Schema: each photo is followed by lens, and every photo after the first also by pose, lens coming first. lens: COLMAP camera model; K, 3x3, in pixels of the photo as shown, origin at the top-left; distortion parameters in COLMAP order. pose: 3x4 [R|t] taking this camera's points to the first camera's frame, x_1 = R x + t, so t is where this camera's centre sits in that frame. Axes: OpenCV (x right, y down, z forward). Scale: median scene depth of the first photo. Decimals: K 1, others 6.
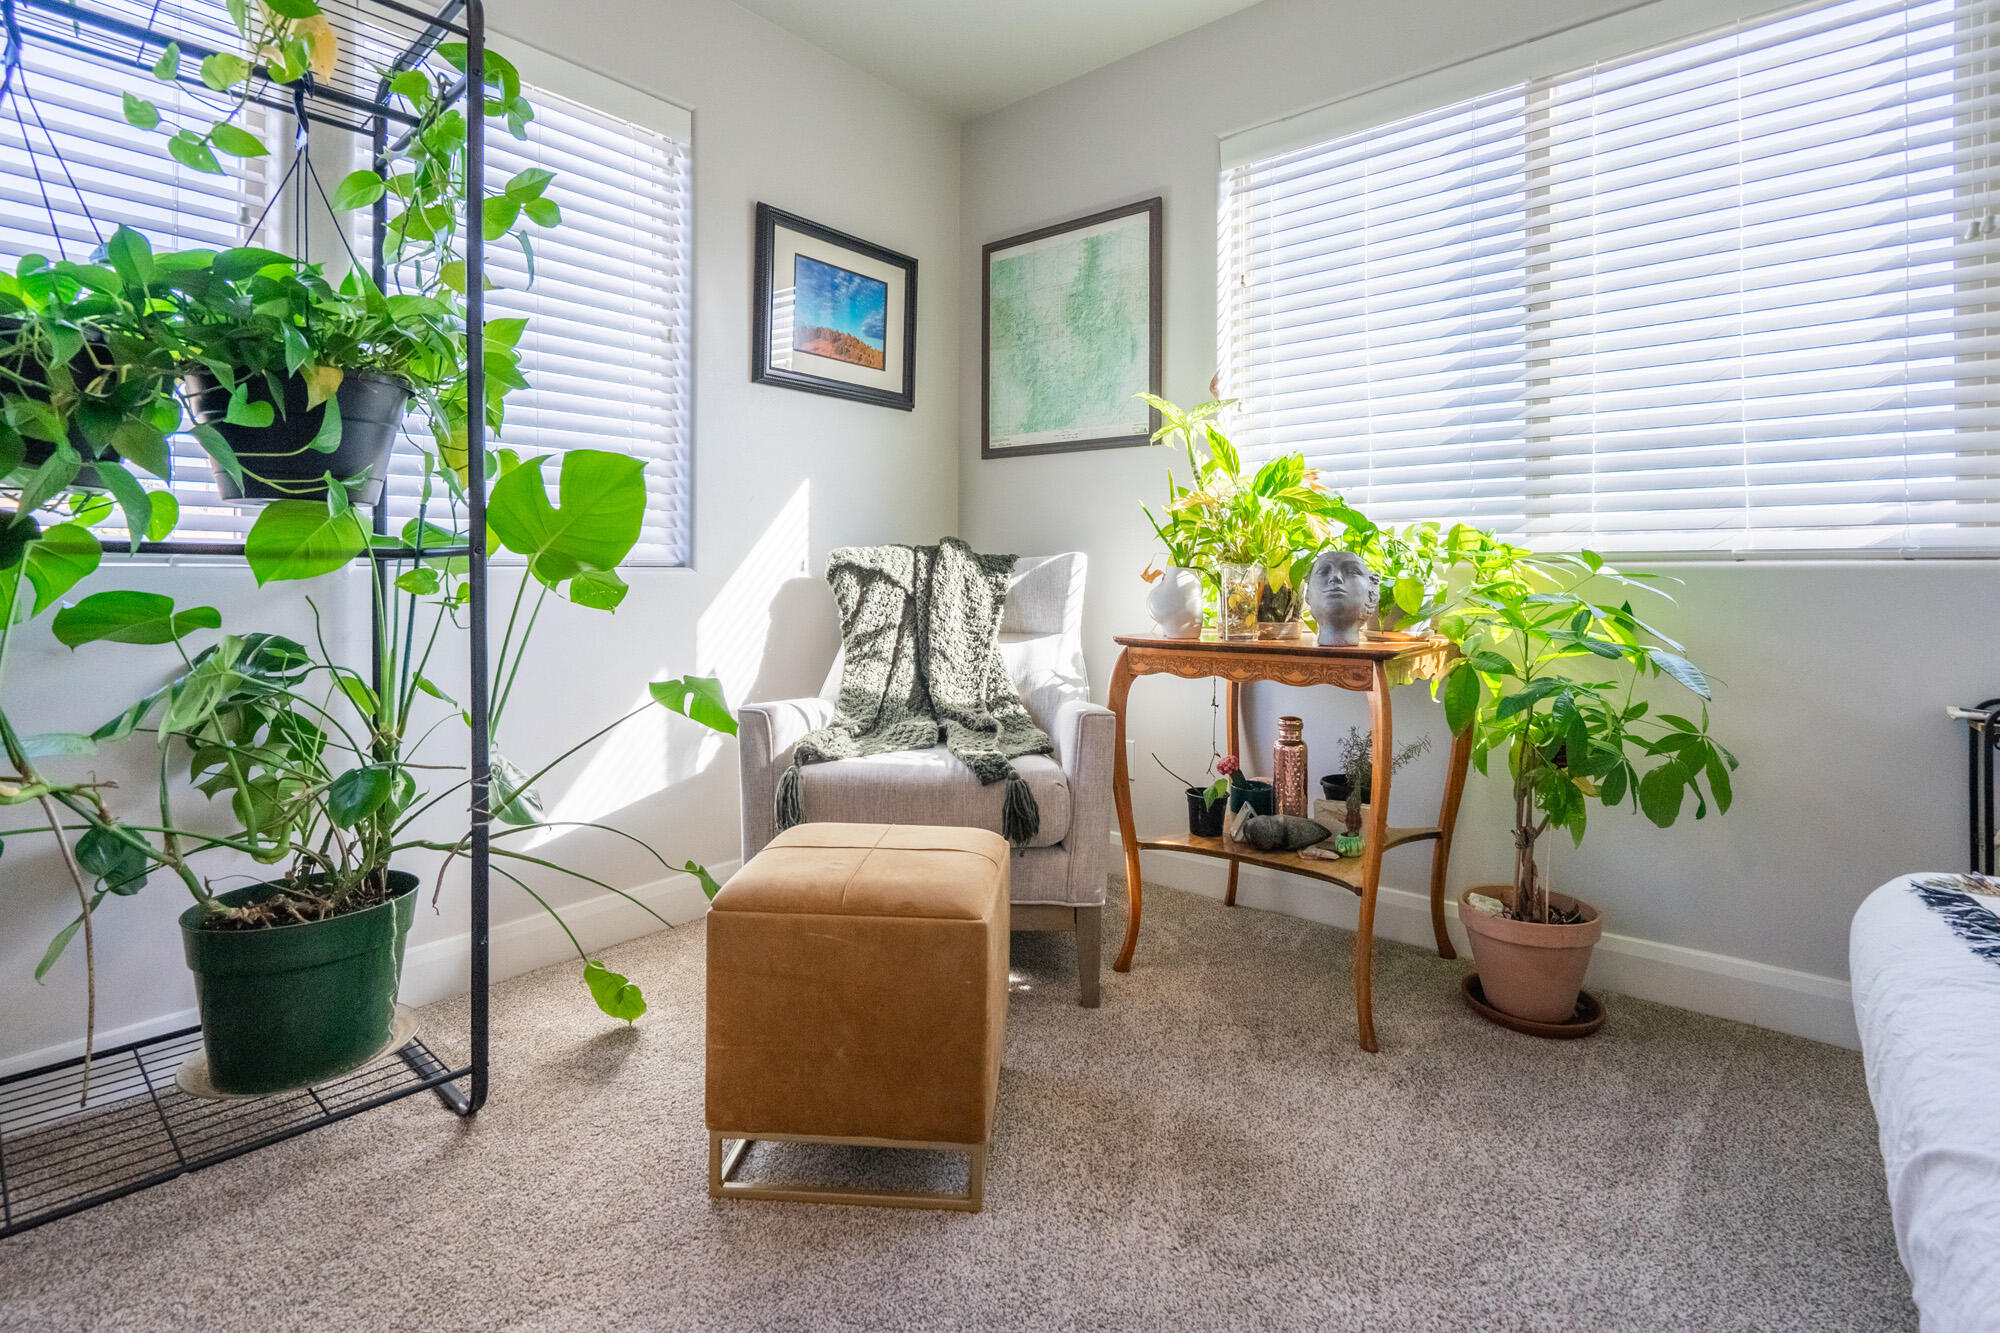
lens RADIAL K [[909.2, 0, 1002.3], [0, 909.2, 655.7], [0, 0, 1]] dist [0.002023, 0.000722]
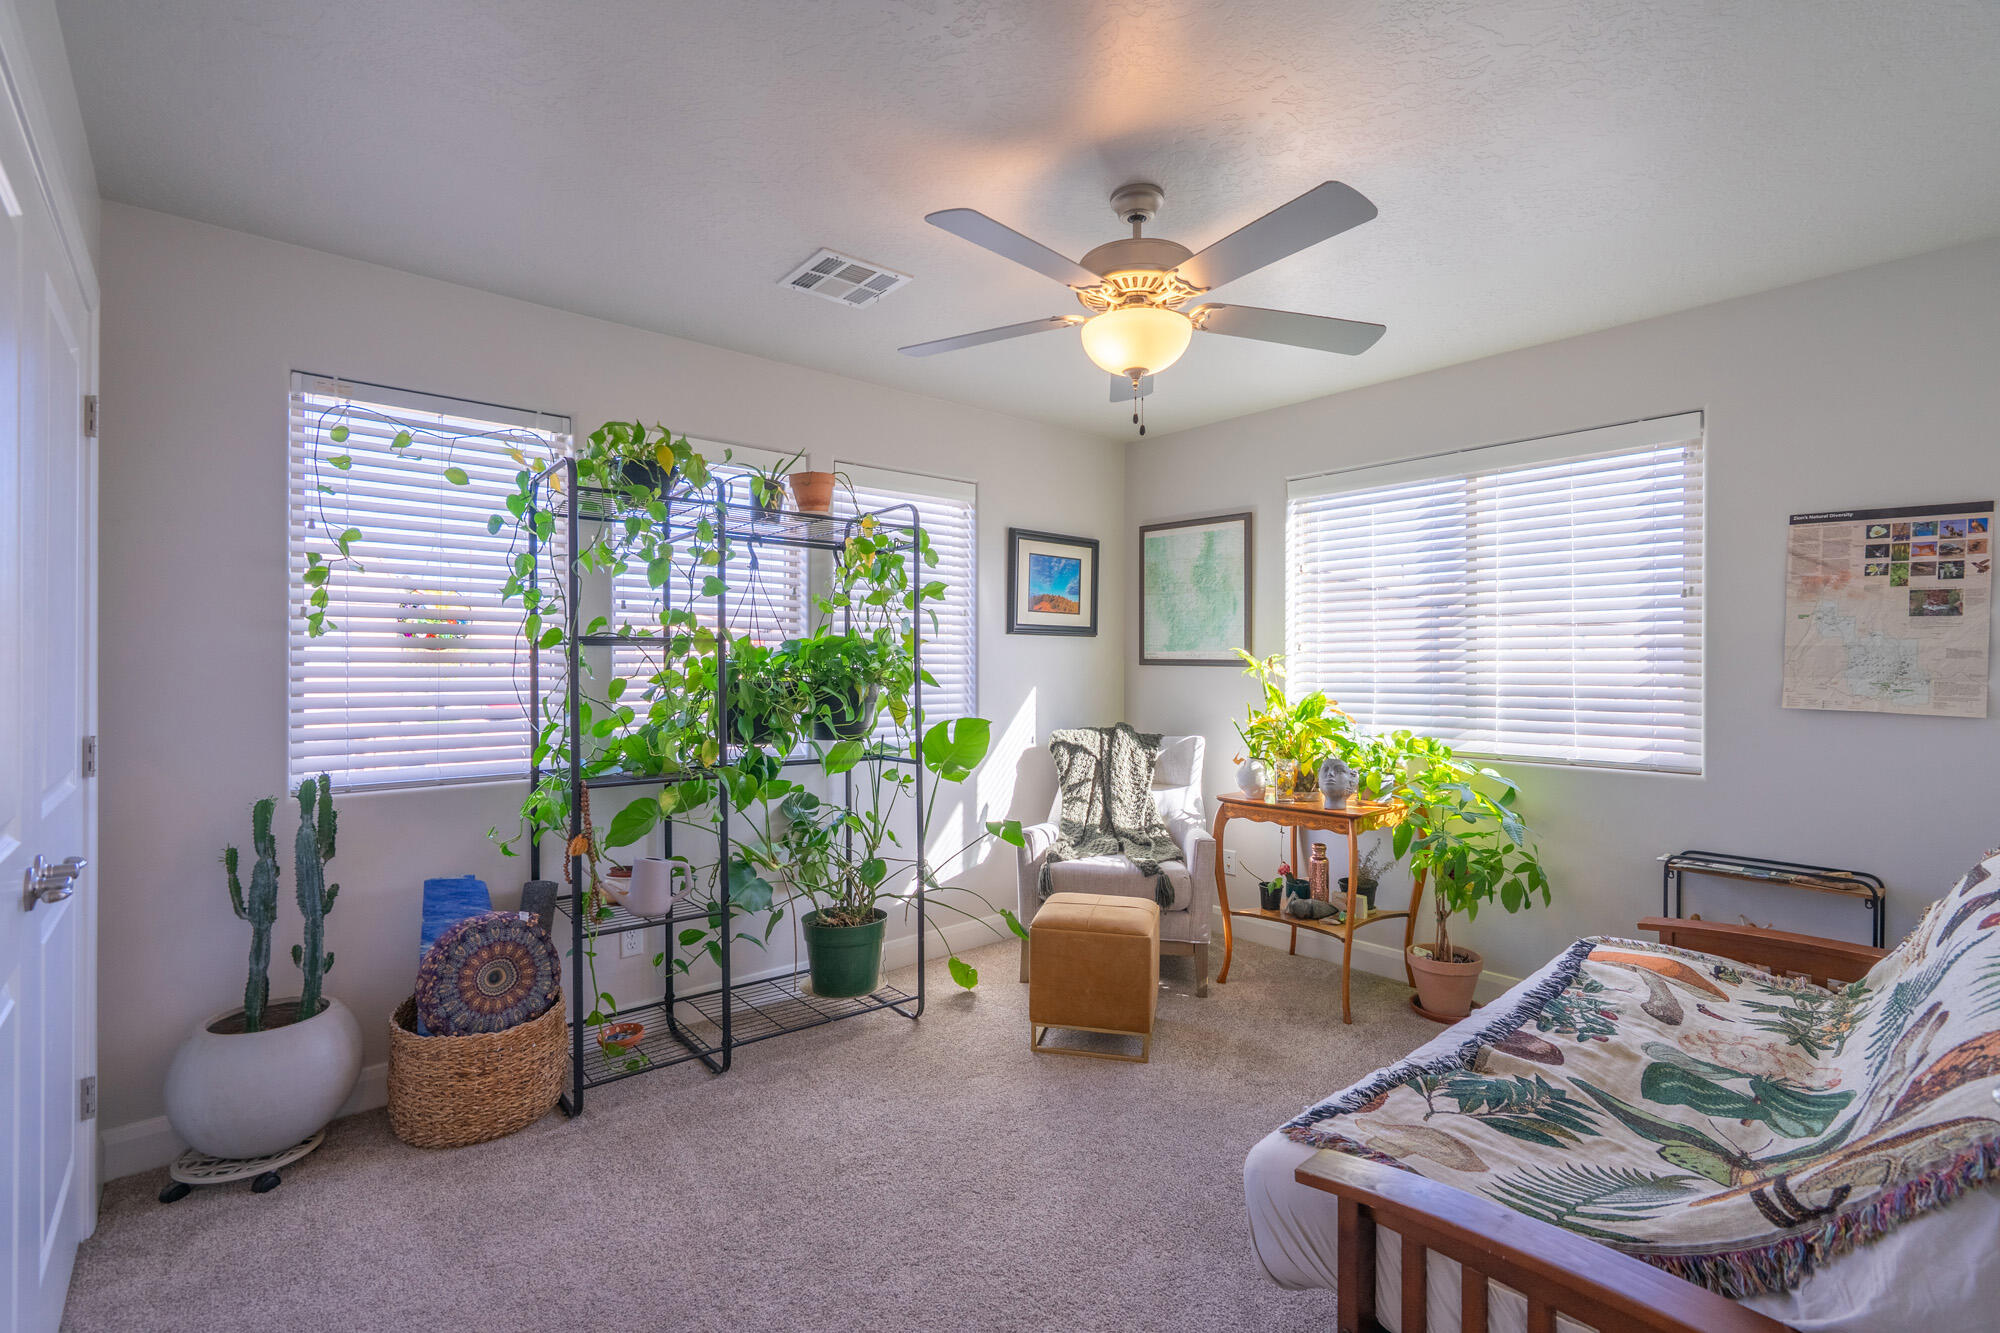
lens RADIAL K [[909.2, 0, 1002.3], [0, 909.2, 655.7], [0, 0, 1]] dist [0.002023, 0.000722]
pose [[0.987830, -0.000394, -0.155538, -0.018296], [-0.013223, 0.996164, -0.086503, -0.141198], [0.154975, 0.087507, 0.984035, -0.906733]]
